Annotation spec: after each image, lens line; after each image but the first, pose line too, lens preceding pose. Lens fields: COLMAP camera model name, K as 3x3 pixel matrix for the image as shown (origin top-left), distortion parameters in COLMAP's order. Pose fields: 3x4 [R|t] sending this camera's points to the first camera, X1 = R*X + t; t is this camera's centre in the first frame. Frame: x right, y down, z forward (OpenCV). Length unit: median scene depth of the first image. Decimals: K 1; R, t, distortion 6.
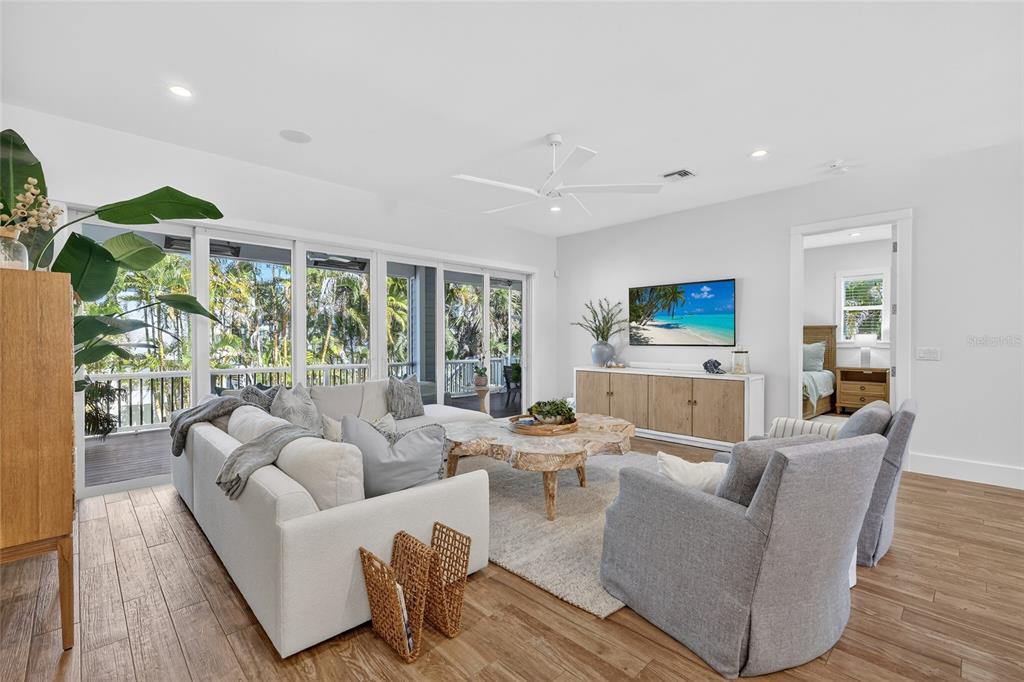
lens RADIAL K [[445.8, 0, 511.7], [0, 445.8, 341.9], [0, 0, 1]] dist [-0.000311, 0.000257]
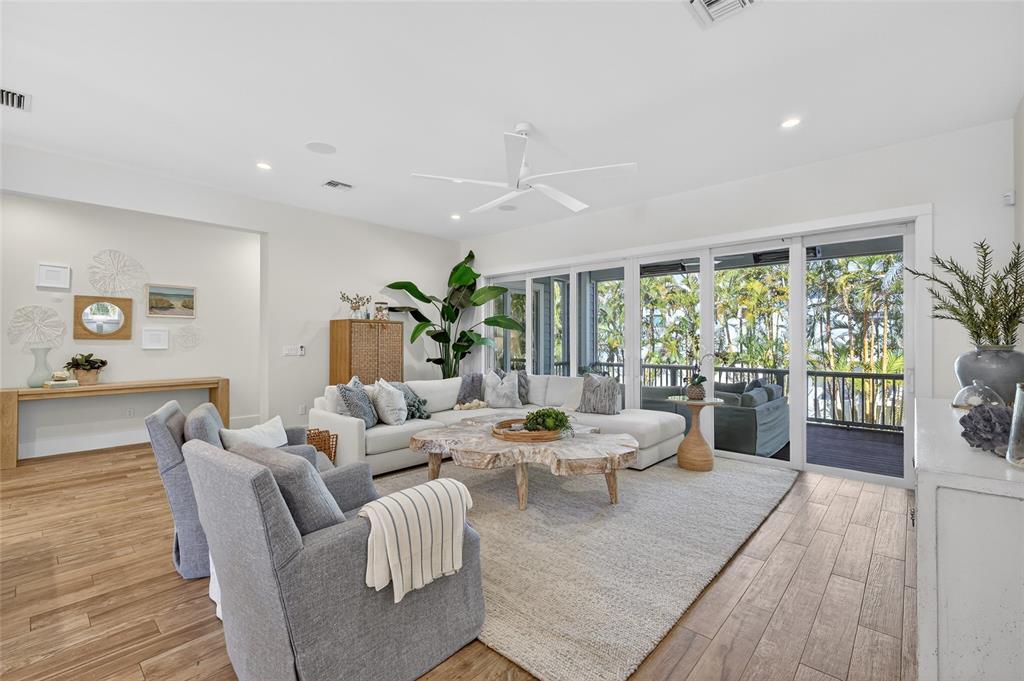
lens RADIAL K [[445.8, 0, 514.9], [0, 445.8, 335.5], [0, 0, 1]] dist [-0.000311, 0.000257]
pose [[0.076672, -0.010453, -0.997002, 0.665439], [-0.006296, 0.999920, -0.010968, -0.003787], [0.997036, 0.007118, 0.076600, 0.592500]]
